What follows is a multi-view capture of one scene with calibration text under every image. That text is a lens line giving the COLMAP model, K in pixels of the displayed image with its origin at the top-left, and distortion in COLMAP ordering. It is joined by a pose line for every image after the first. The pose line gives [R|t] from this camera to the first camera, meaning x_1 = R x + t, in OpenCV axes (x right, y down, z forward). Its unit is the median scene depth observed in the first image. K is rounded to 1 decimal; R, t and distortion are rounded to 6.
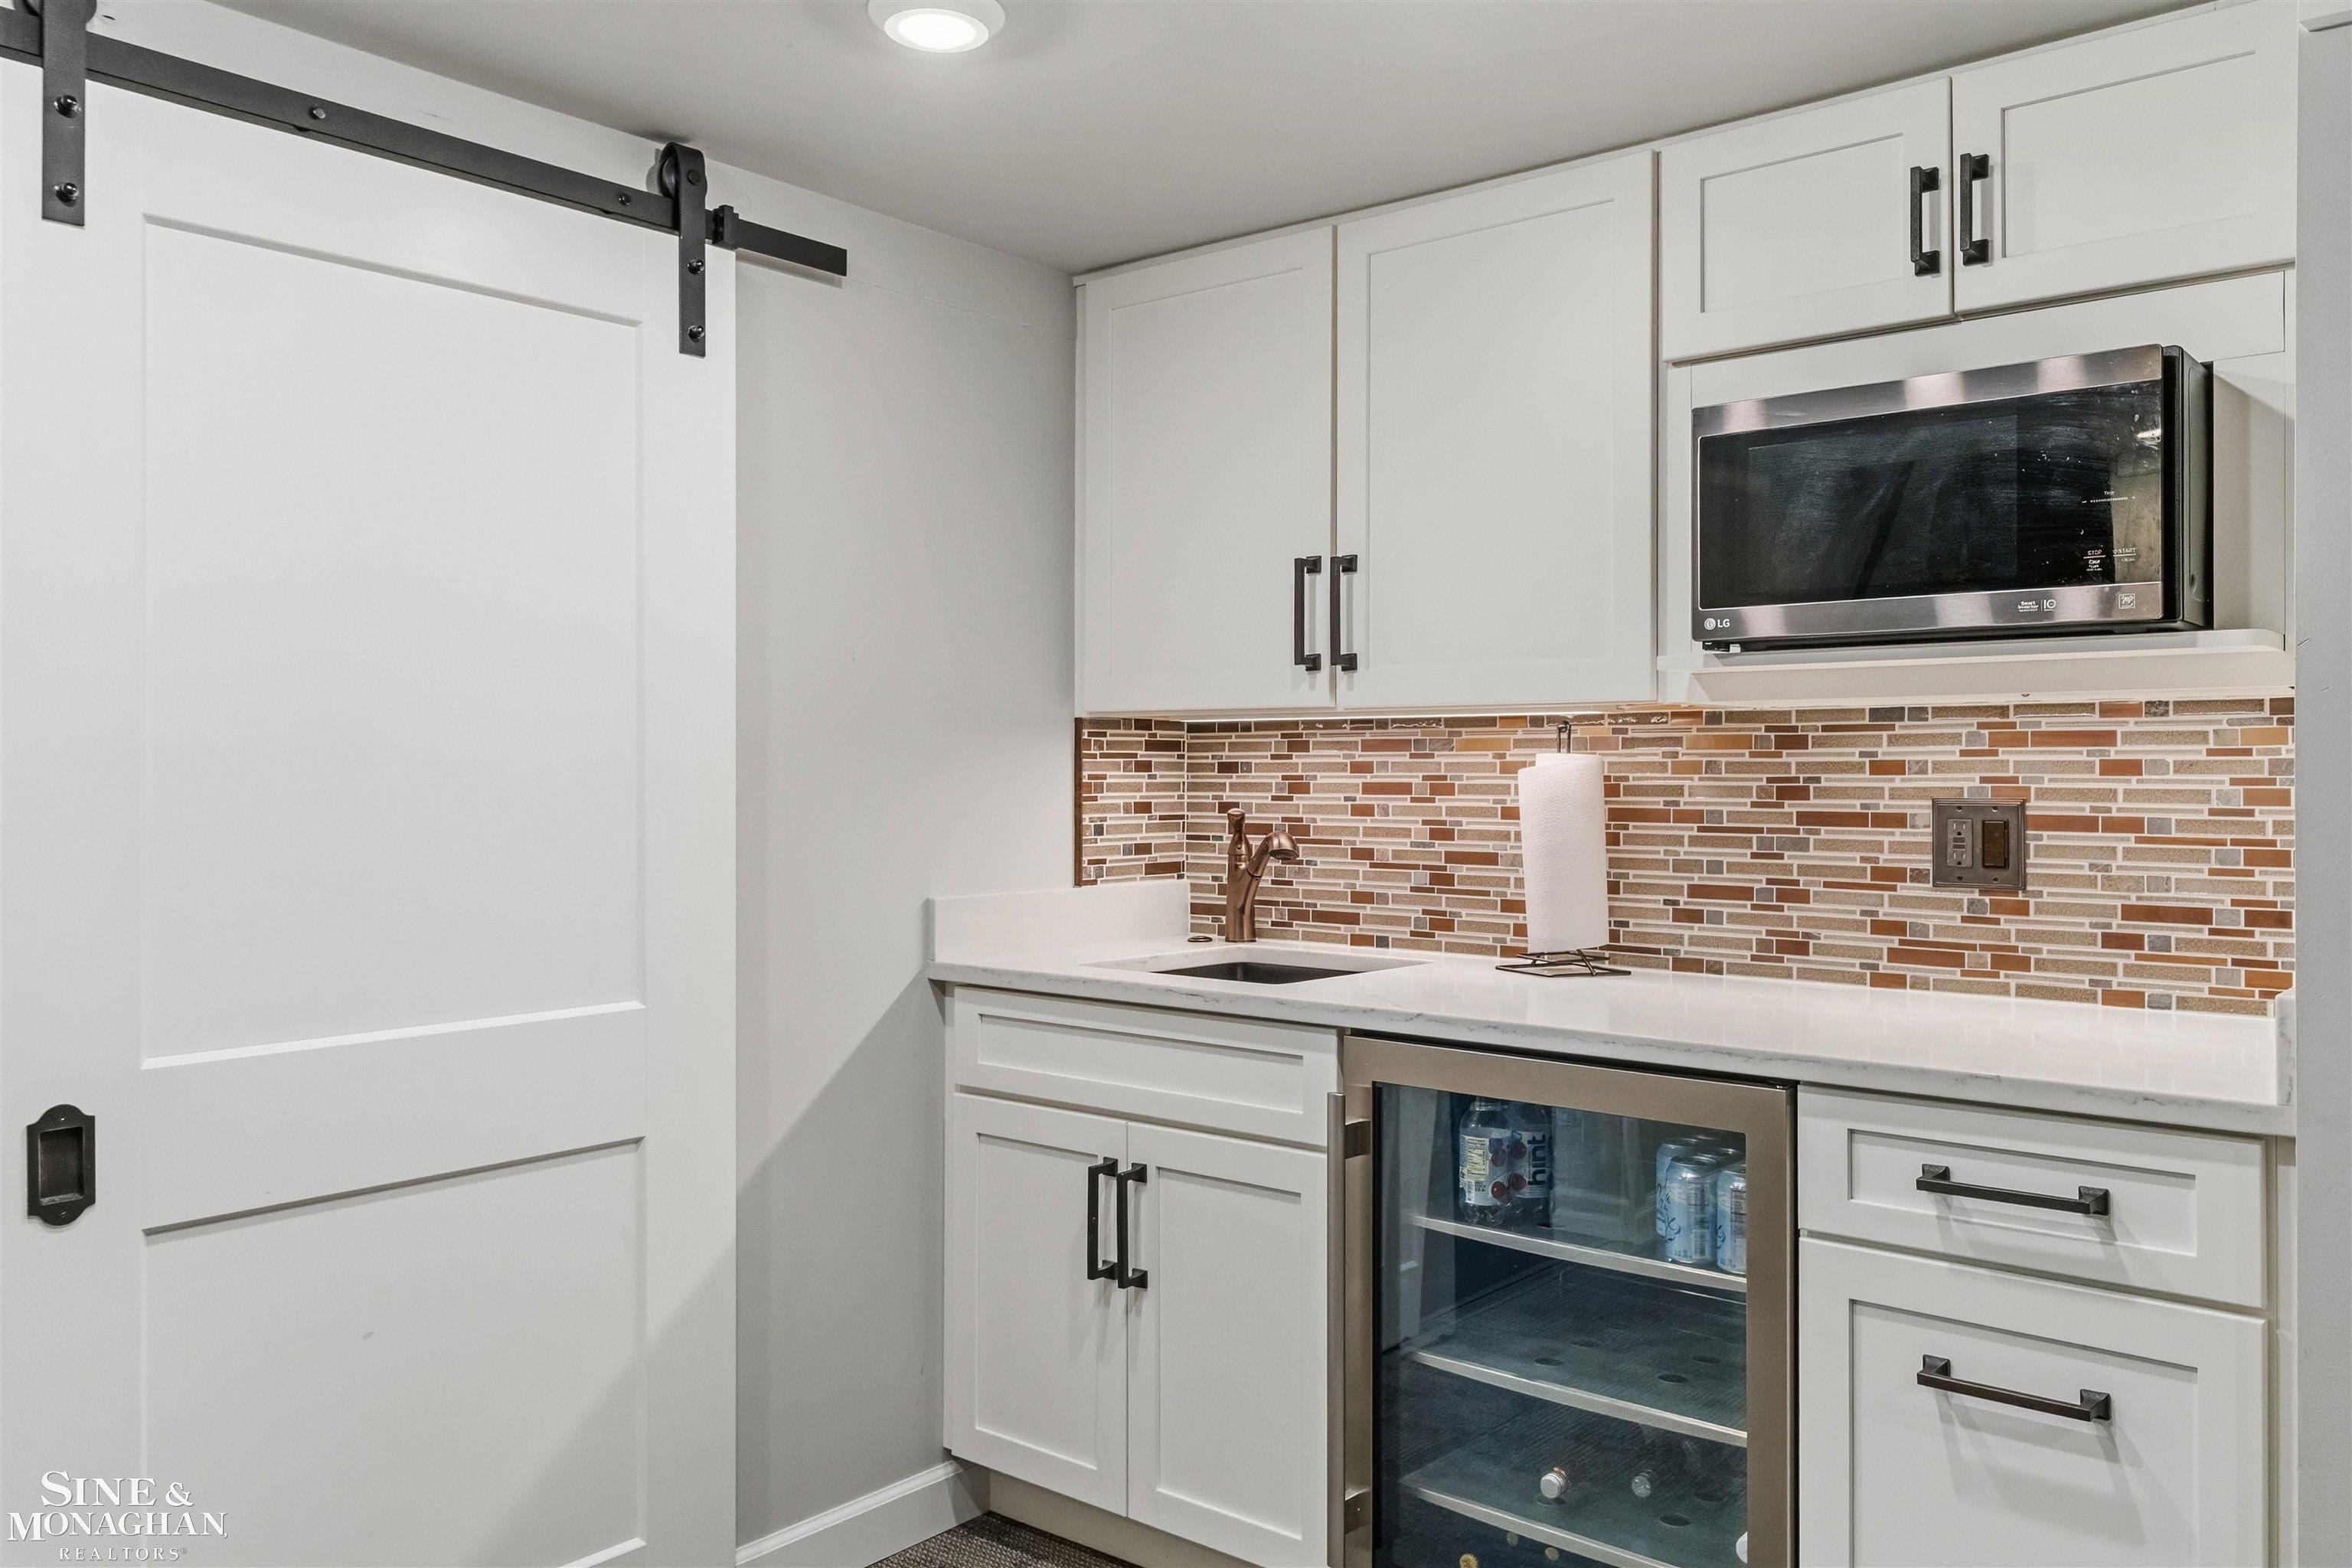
lens RADIAL K [[1761.3, 0, 1175.3], [0, 1761.3, 770.6], [0, 0, 1]] dist [0.006301, -0.001288]
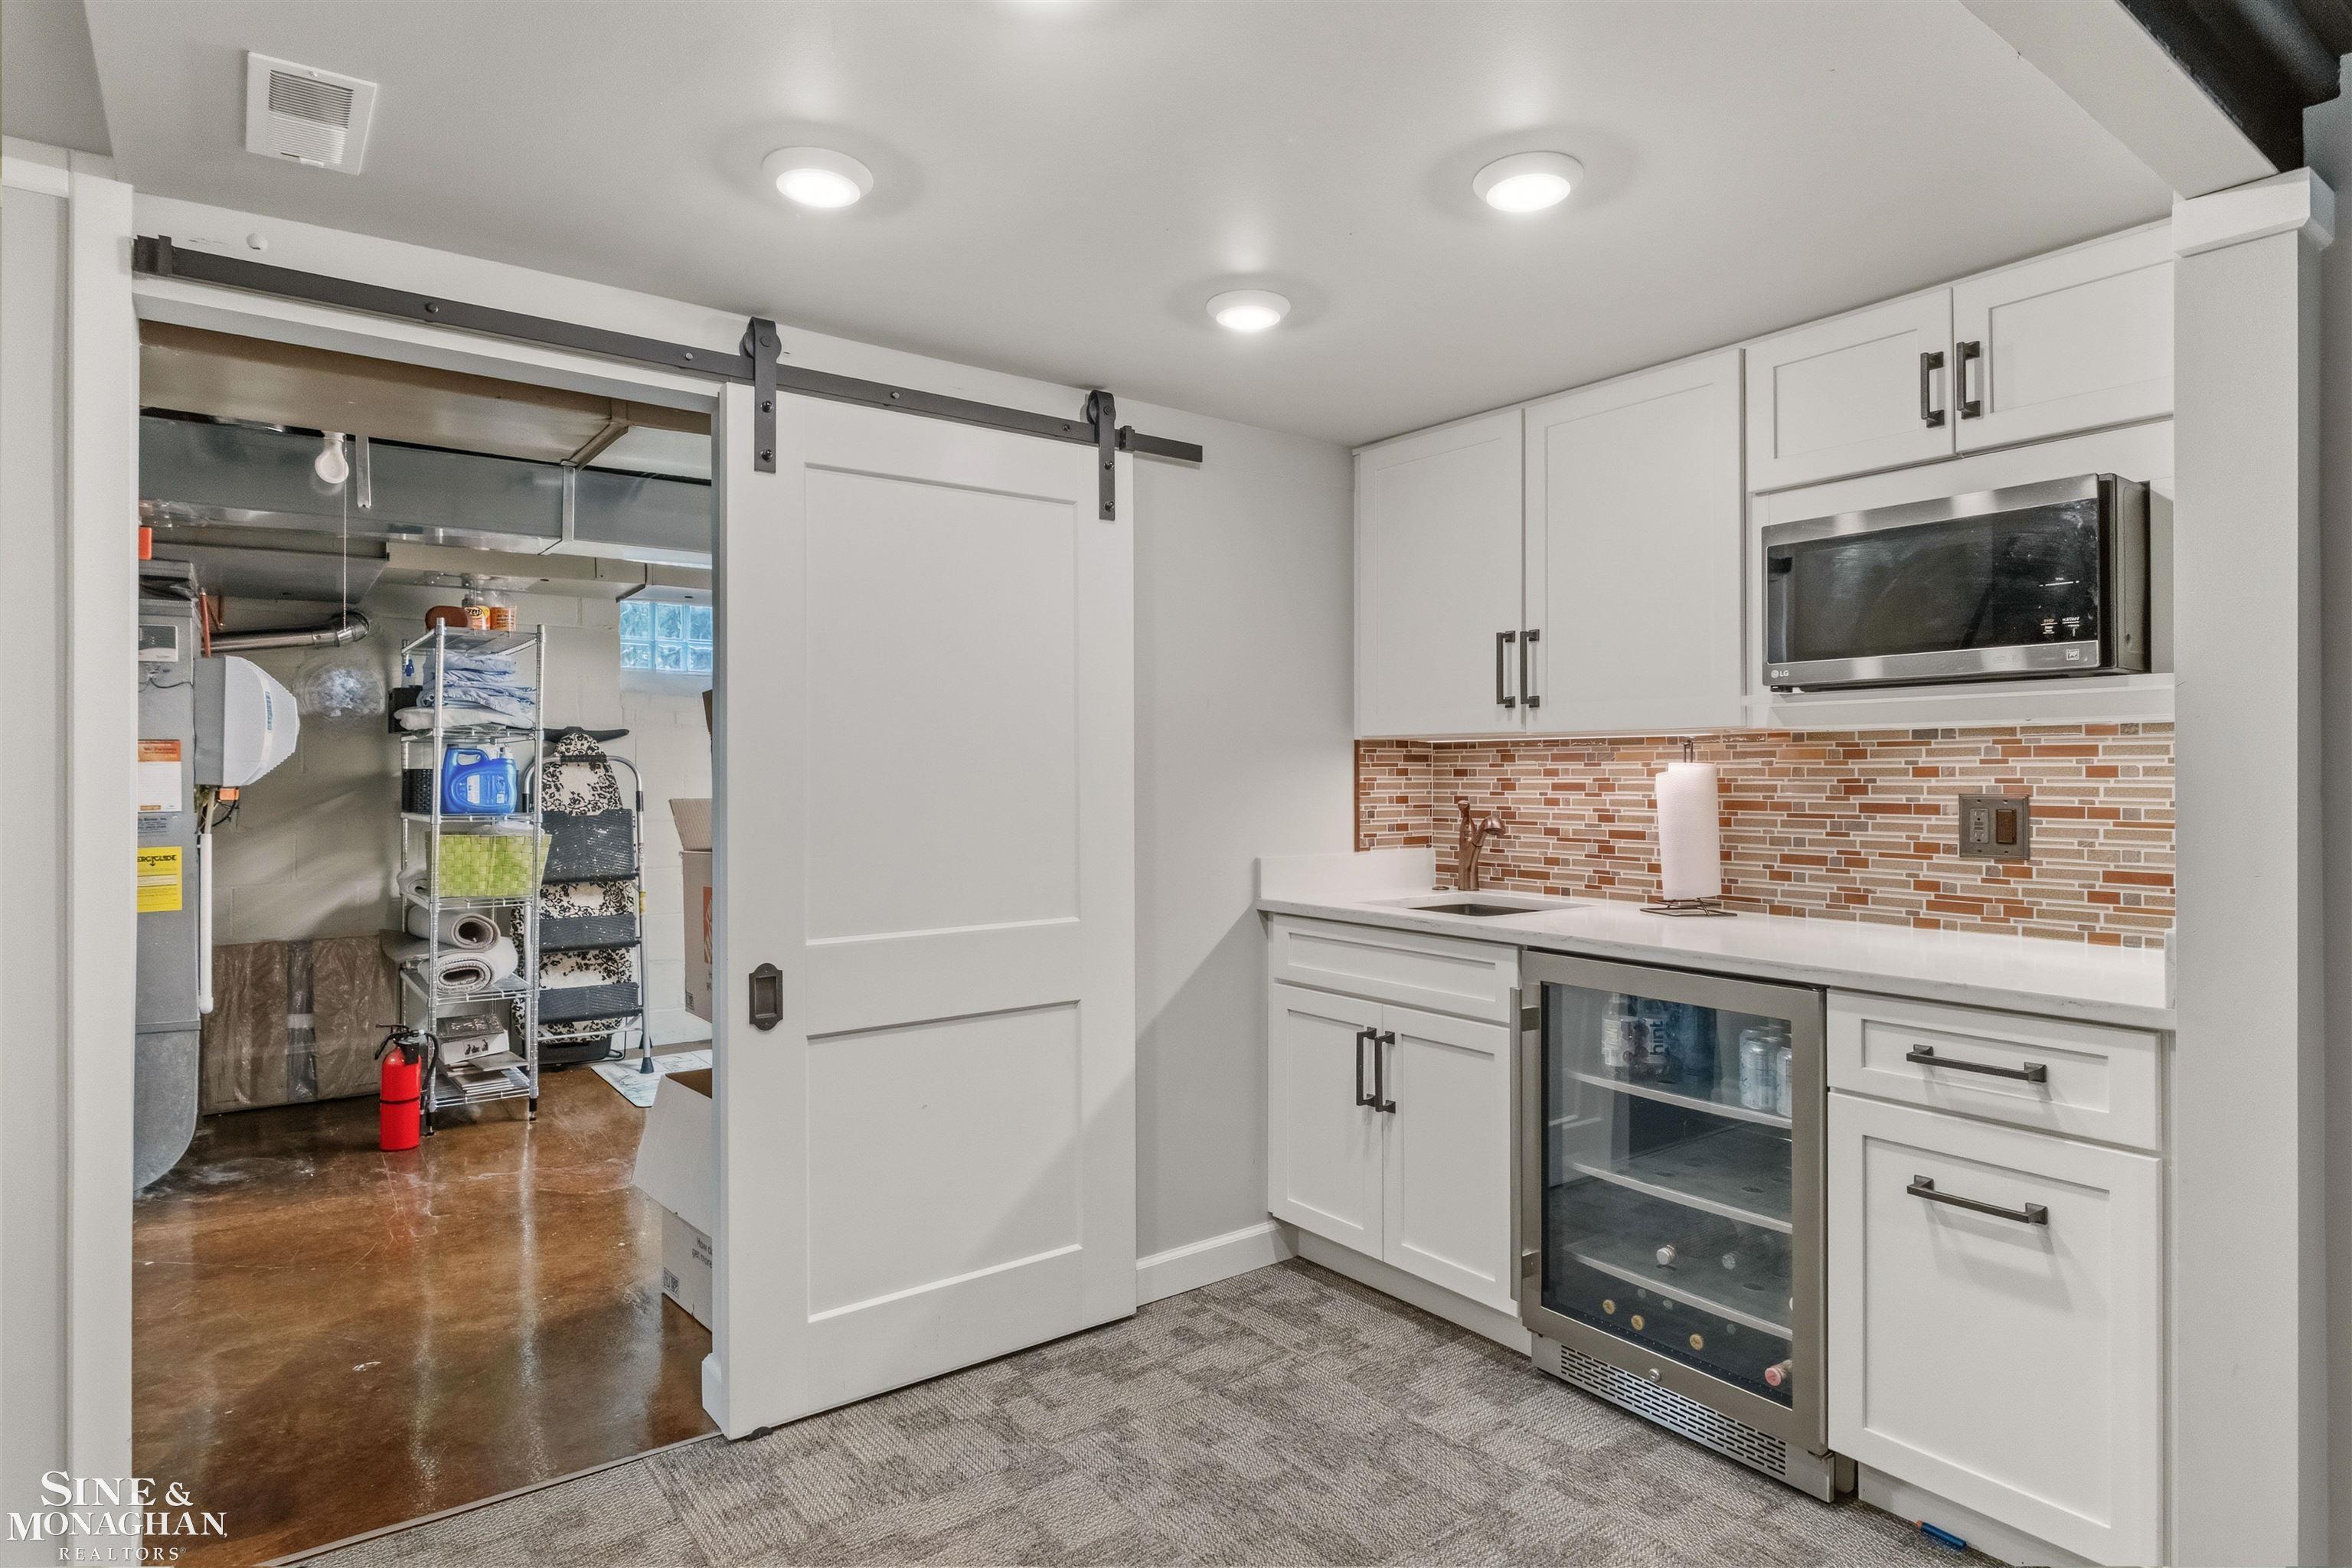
lens RADIAL K [[1258.8, 0, 1176.0], [0, 1258.8, 784.0], [0, 0, 1]] dist [-0.000974, -0.000110]
pose [[0.973862, -0.000593, -0.227138, 0.051050], [0.002287, 0.999972, 0.007193, -0.000791], [0.227127, -0.007524, 0.973836, -0.116189]]
